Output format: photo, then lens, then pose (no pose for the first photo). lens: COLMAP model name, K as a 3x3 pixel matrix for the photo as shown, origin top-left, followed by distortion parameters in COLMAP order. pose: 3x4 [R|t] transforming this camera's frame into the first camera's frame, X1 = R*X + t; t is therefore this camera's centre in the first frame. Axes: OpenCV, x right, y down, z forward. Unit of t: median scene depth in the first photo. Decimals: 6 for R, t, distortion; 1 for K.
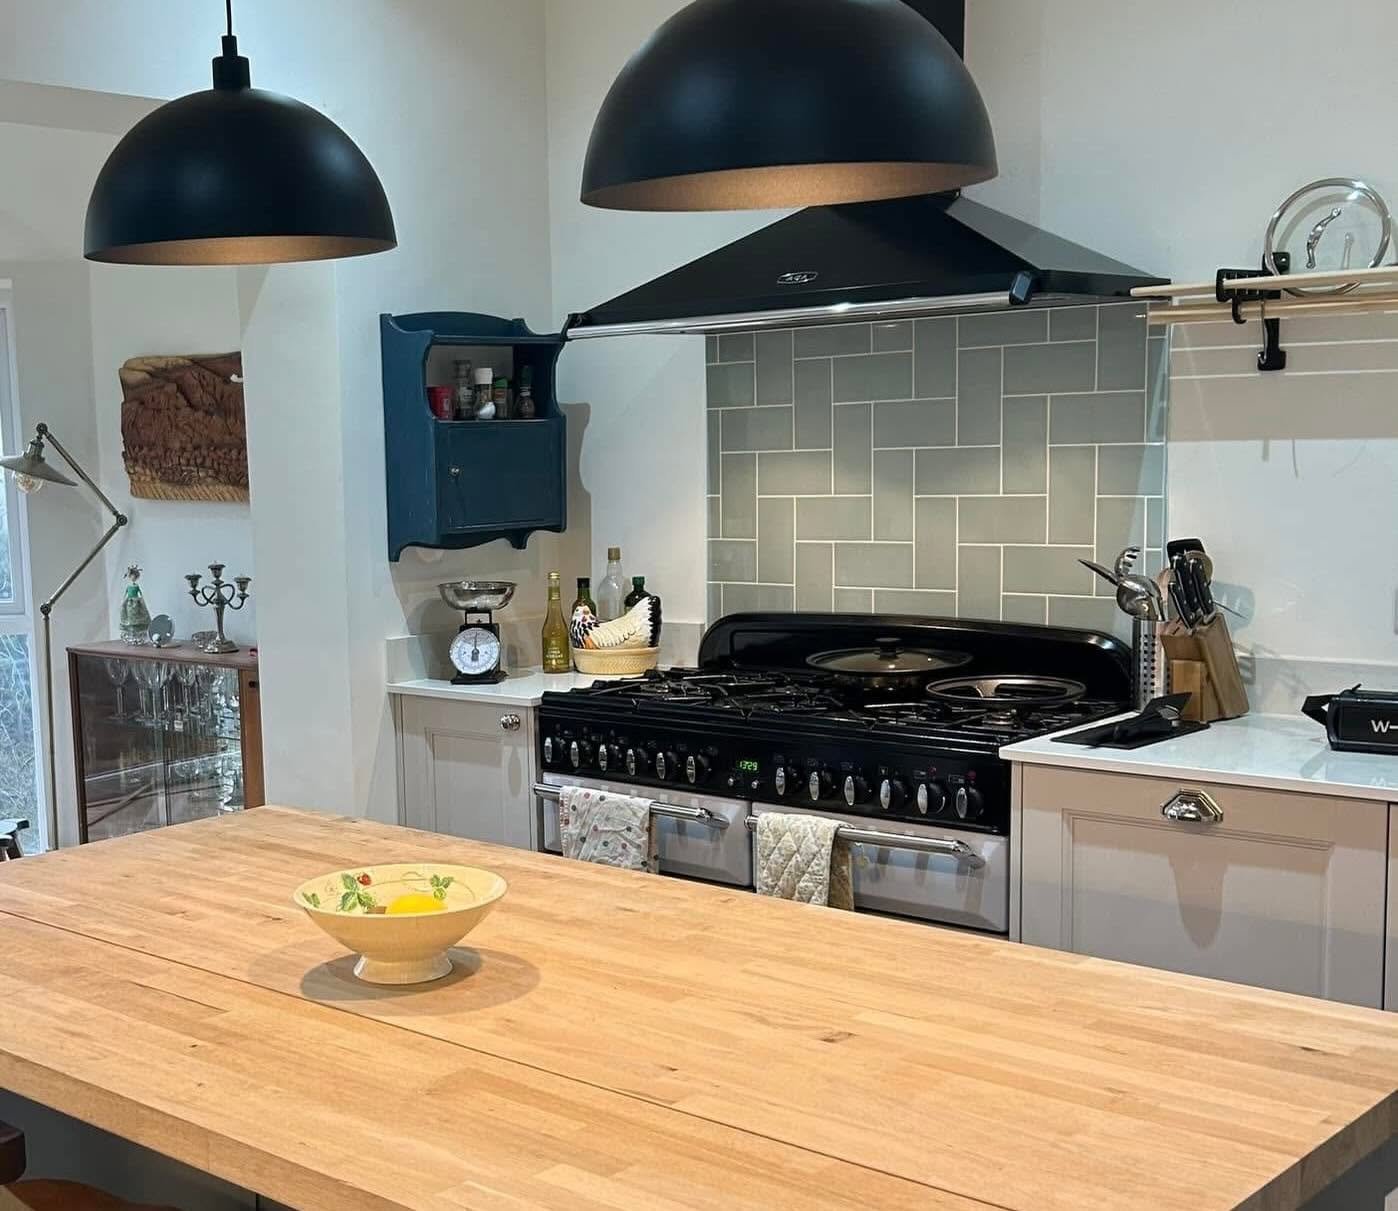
lens RADIAL K [[1846.5, 0, 536.0], [0, 1846.5, 691.7], [0, 0, 1]] dist [0.148765, -0.413965]
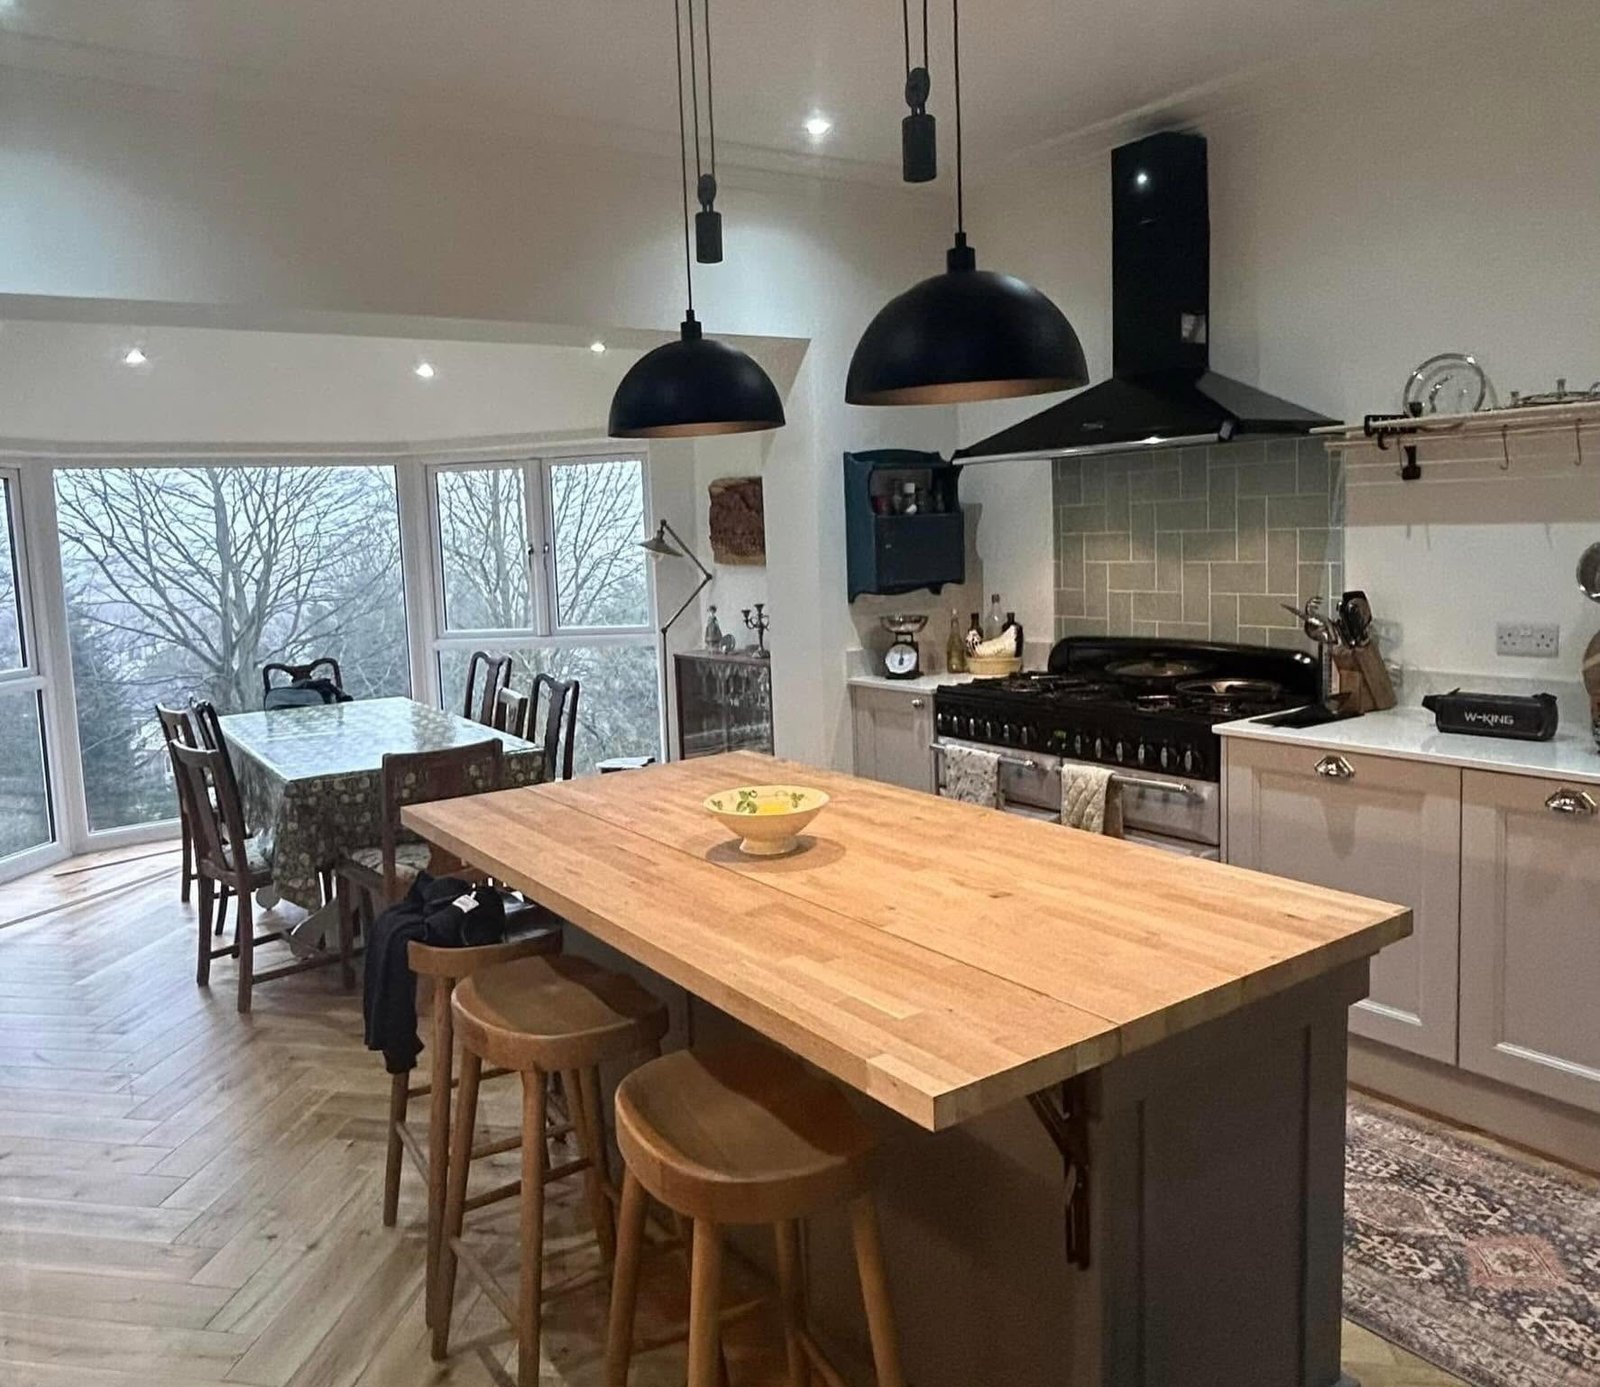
lens RADIAL K [[1216.4, 0, 799.6], [0, 1216.4, 645.1], [0, 0, 1]] dist [-0.000795, -0.001542]
pose [[0.980097, 0.008817, -0.198321, 0.097930], [-0.014968, 0.999452, -0.029538, -0.001616], [0.197952, 0.031919, 0.979692, -0.053066]]
